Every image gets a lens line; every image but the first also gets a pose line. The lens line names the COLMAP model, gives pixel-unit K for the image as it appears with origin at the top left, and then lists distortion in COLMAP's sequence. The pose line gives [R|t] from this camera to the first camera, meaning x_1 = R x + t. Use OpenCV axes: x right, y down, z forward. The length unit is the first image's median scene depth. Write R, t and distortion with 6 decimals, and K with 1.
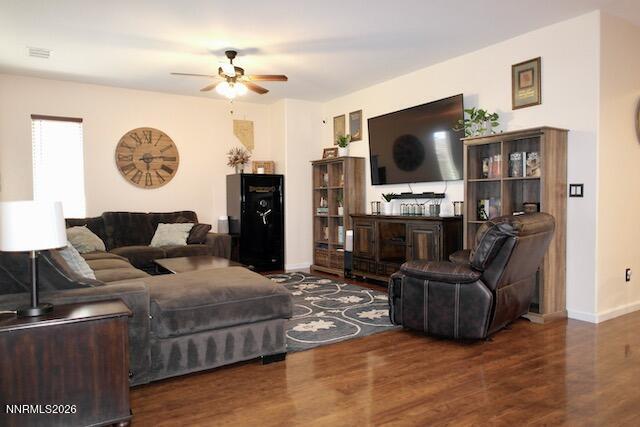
lens RADIAL K [[450.3, 0, 314.3], [0, 450.3, 208.6], [0, 0, 1]] dist [-0.009222, 0.011339]
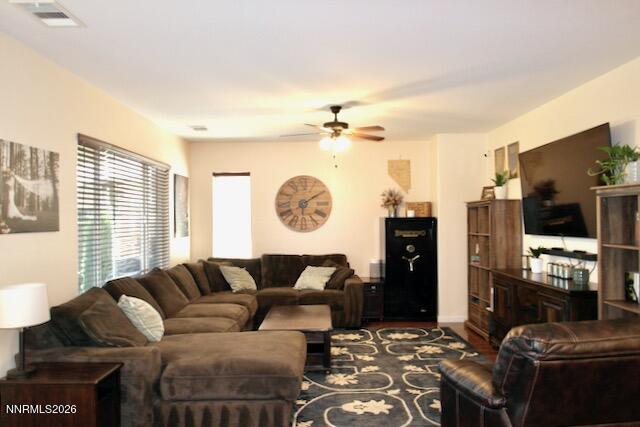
lens RADIAL K [[450.3, 0, 310.8], [0, 450.3, 213.6], [0, 0, 1]] dist [-0.009222, 0.011339]
pose [[0.839028, -0.003835, -0.544075, 0.249489], [-0.010779, 0.999662, -0.023668, -0.066627], [0.543982, 0.025723, 0.838703, 0.103896]]
